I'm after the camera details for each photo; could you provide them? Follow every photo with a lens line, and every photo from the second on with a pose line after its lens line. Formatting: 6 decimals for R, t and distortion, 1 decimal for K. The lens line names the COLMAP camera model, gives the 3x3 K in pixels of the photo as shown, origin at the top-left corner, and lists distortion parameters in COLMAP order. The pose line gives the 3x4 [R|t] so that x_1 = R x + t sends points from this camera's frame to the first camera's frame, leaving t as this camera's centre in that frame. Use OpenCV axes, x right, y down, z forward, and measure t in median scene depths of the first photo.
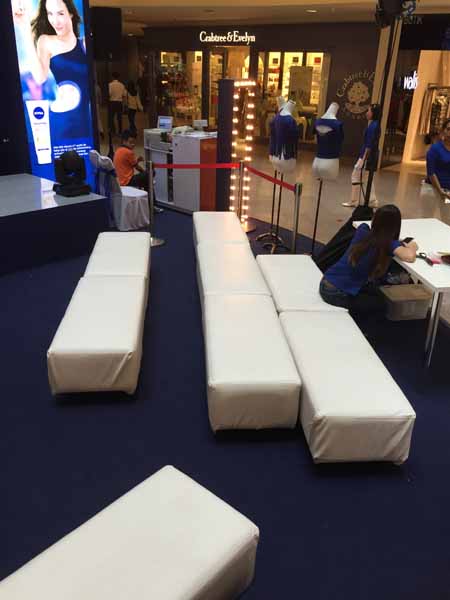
lens RADIAL K [[520.2, 0, 225.0], [0, 520.2, 300.0], [0, 0, 1]] dist [0.084563, -0.124704]
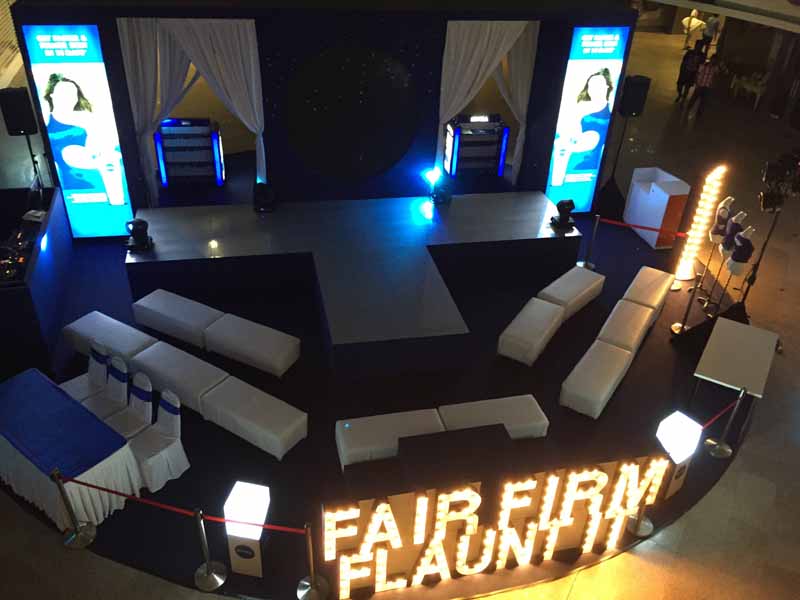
lens RADIAL K [[693.6, 0, 400.0], [0, 693.6, 300.0], [0, 0, 1]] dist [0.084563, -0.124704]
pose [[0.821100, 0.318858, -0.473417, 0.290917], [-0.259151, 0.947258, 0.188527, -0.222217], [0.508562, -0.032113, 0.860426, -0.815966]]
